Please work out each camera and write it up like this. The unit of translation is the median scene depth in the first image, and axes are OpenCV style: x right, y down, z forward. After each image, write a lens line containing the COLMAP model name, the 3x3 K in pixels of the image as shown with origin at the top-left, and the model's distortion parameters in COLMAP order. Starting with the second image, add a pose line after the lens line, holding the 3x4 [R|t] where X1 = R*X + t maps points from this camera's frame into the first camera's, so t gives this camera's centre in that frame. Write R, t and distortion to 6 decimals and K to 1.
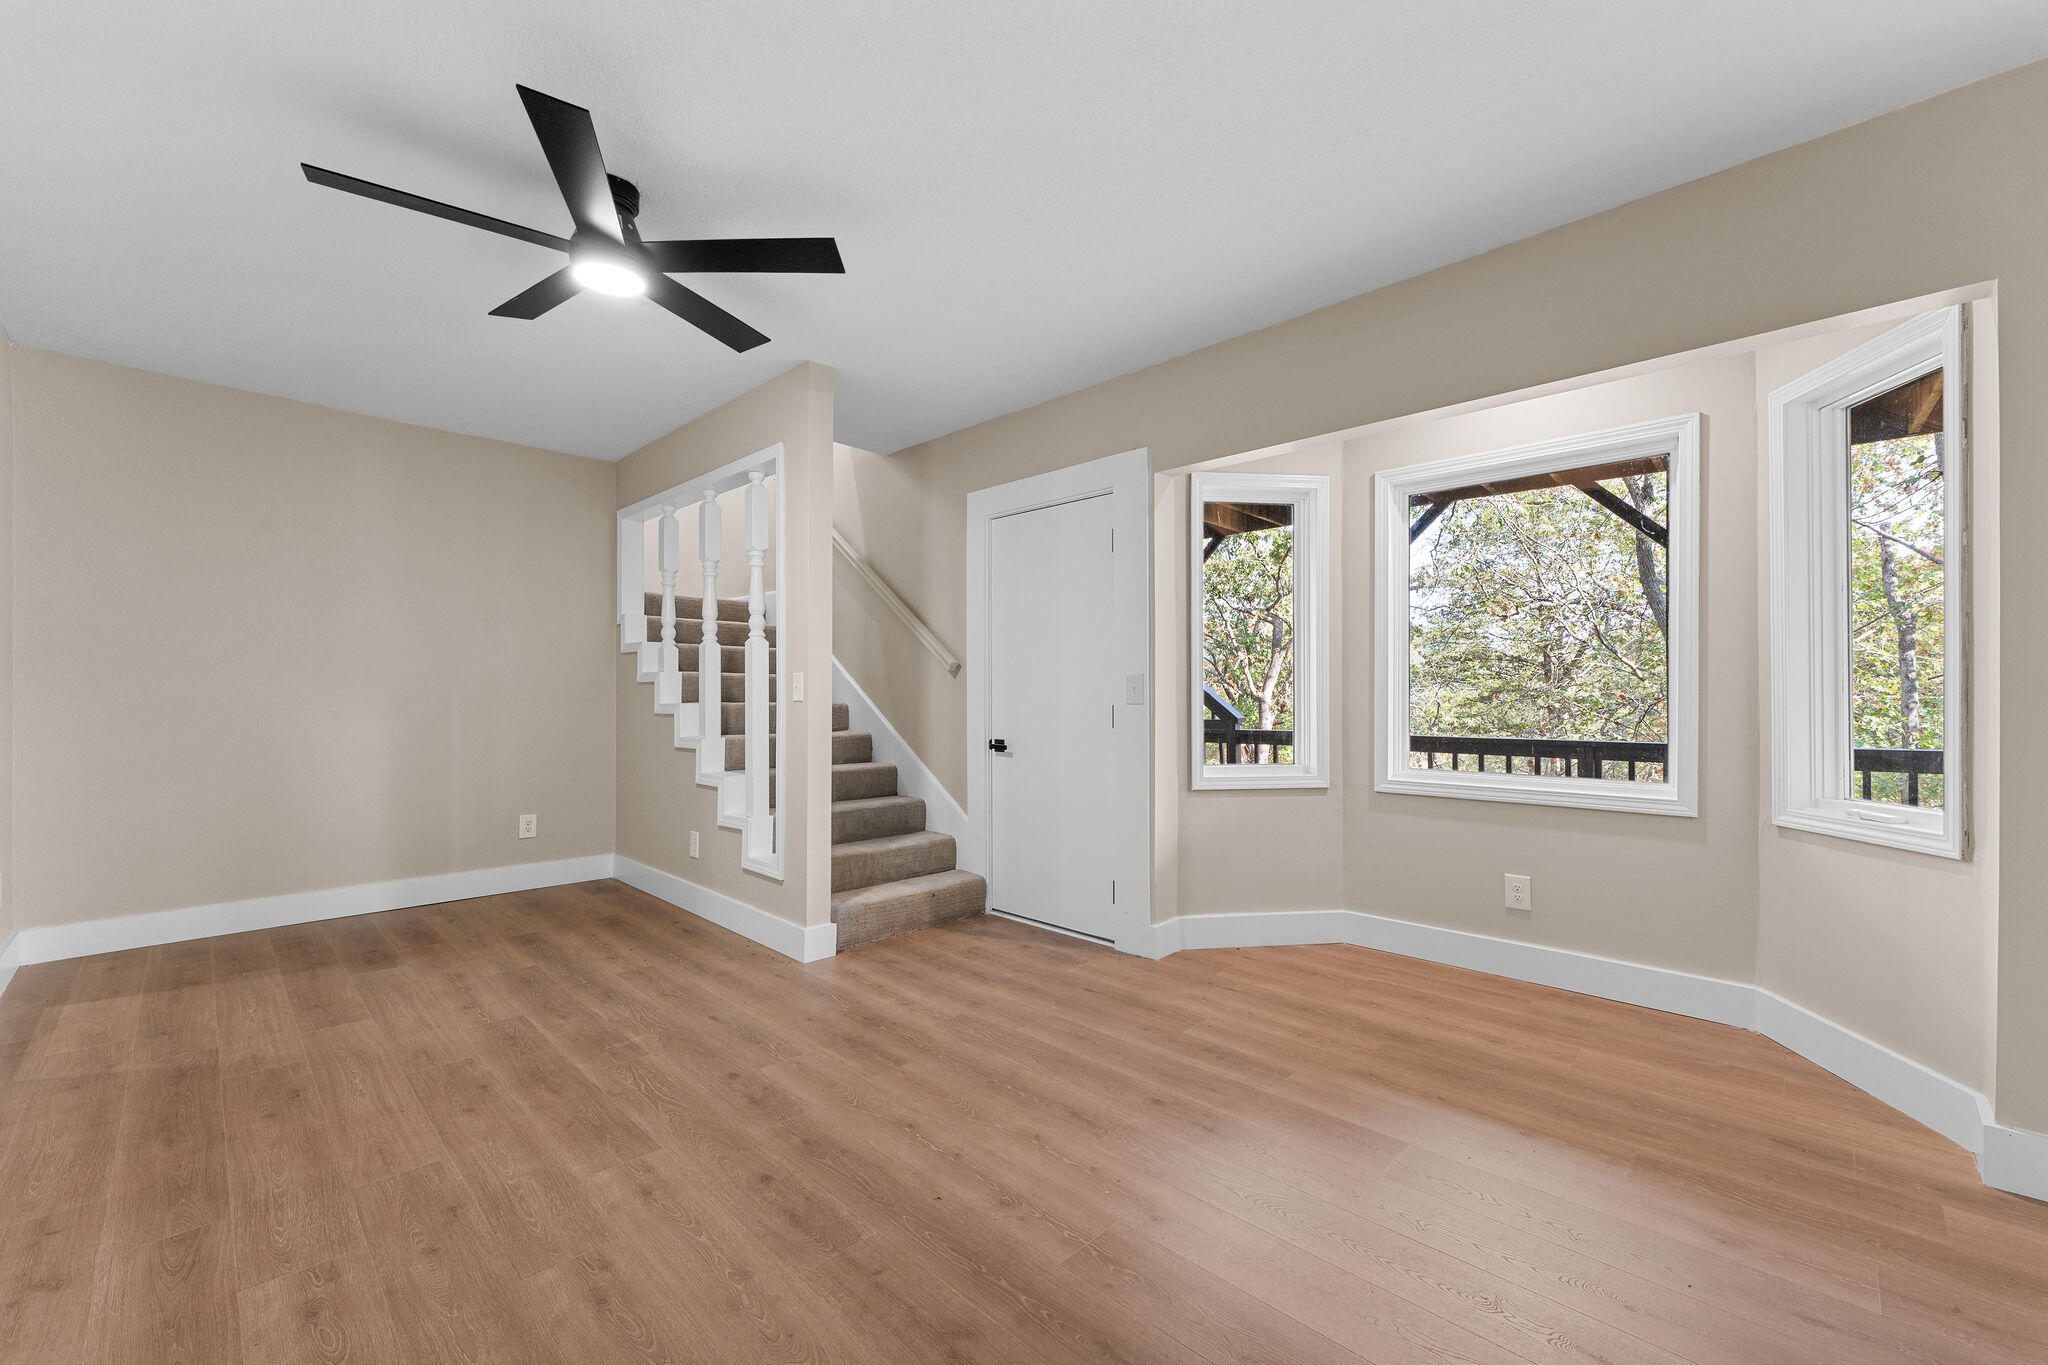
lens RADIAL K [[825.5, 0, 1008.3], [0, 825.5, 687.1], [0, 0, 1]] dist [-0.001066, -0.000493]
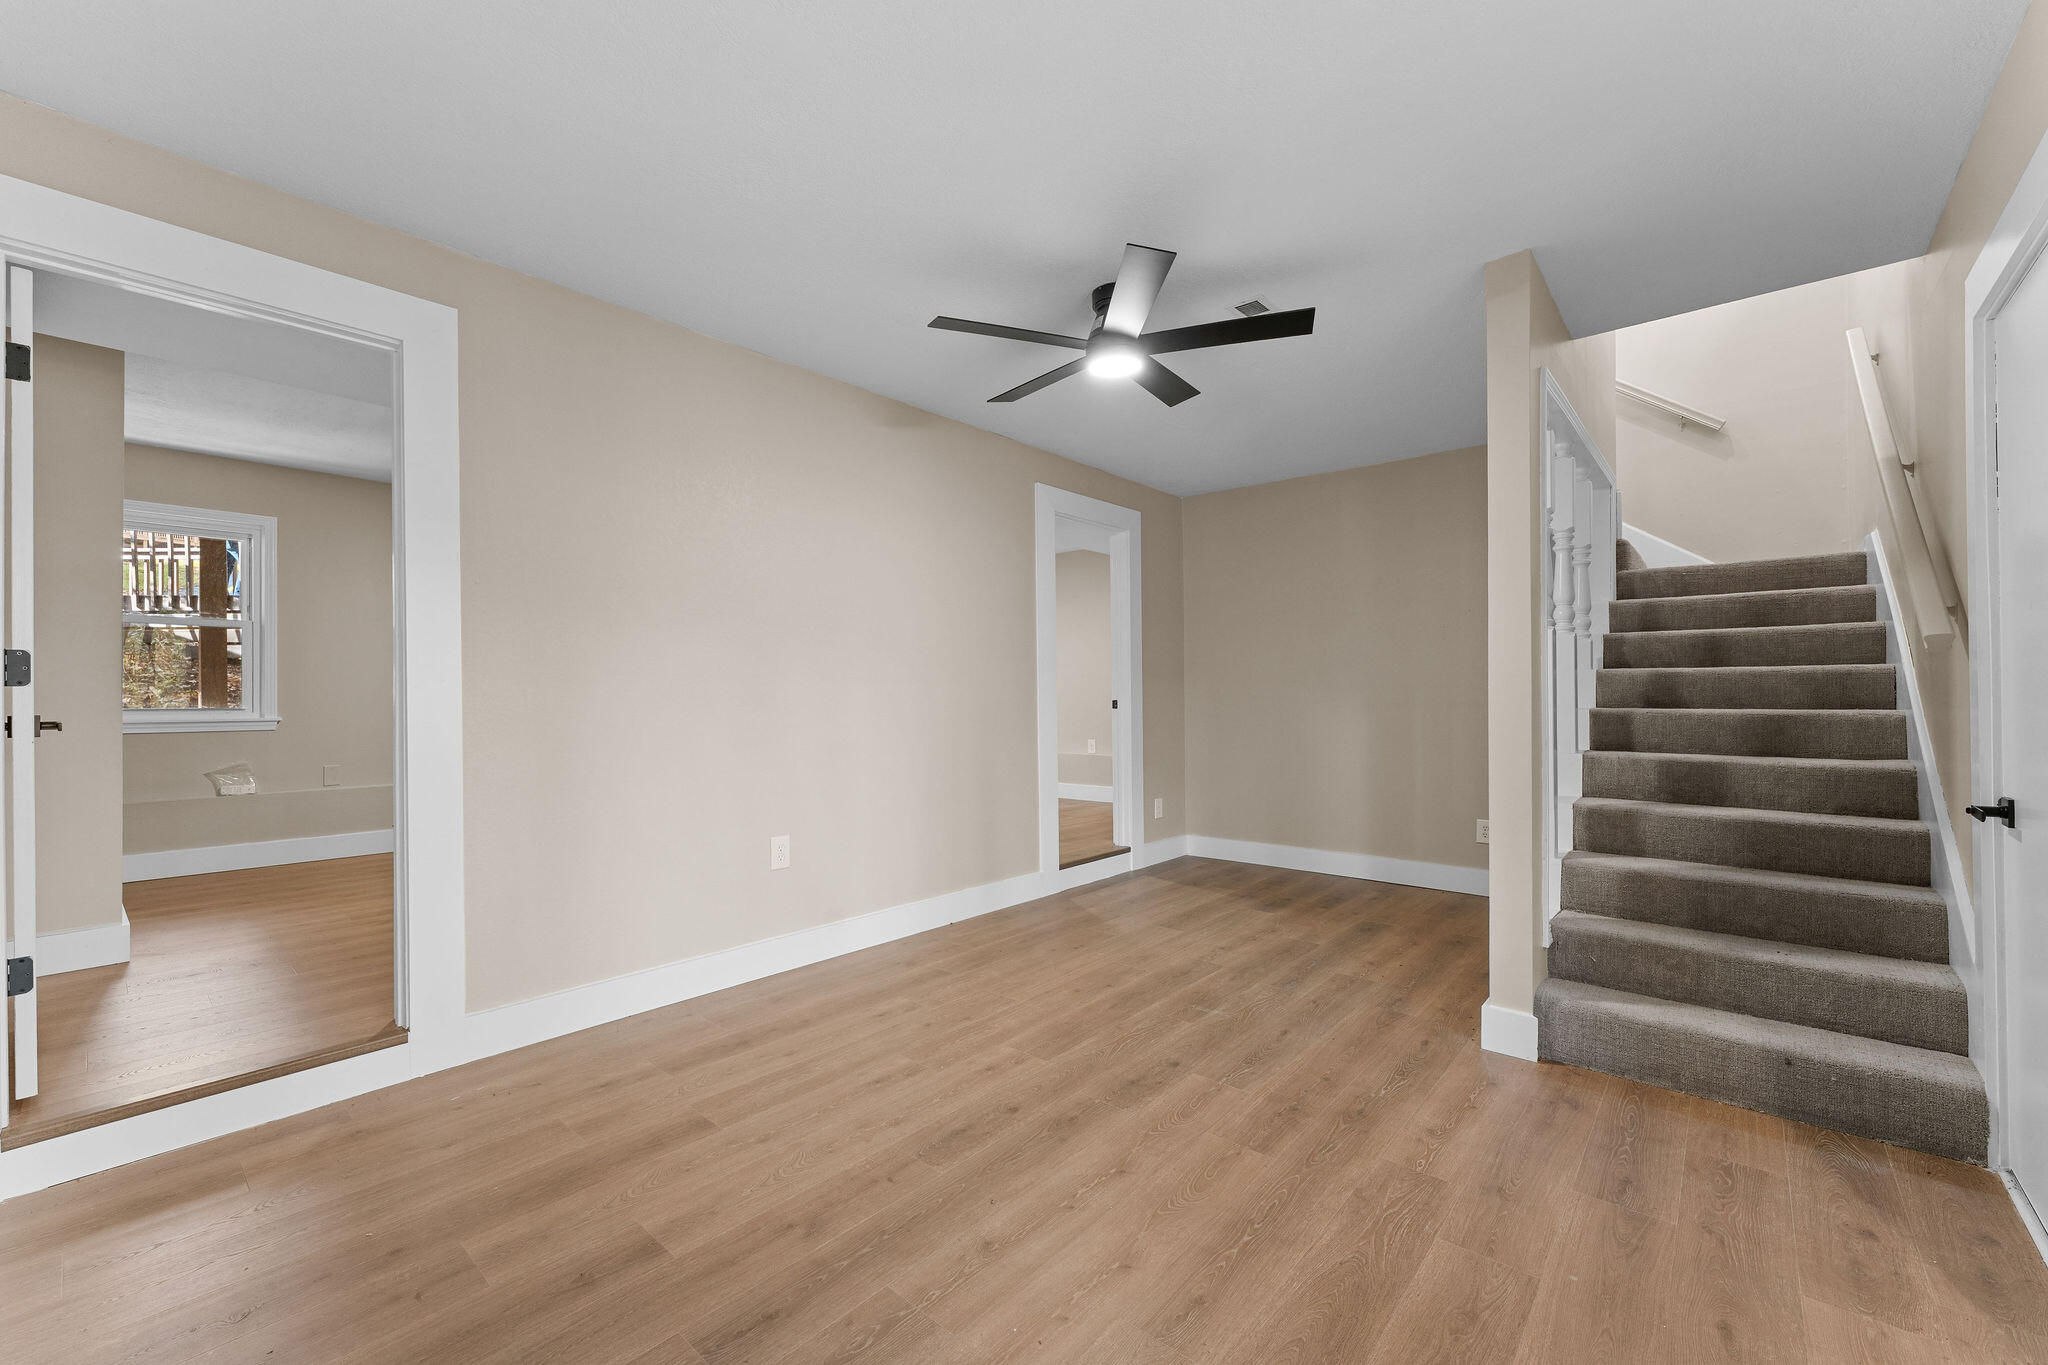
lens RADIAL K [[825.5, 0, 1009.0], [0, 825.5, 681.0], [0, 0, 1]] dist [-0.001066, -0.000493]
pose [[0.059493, -0.018655, -0.998054, 0.599650], [0.011279, 0.999774, -0.018015, 0.000848], [0.998165, -0.010185, 0.059690, 0.619044]]
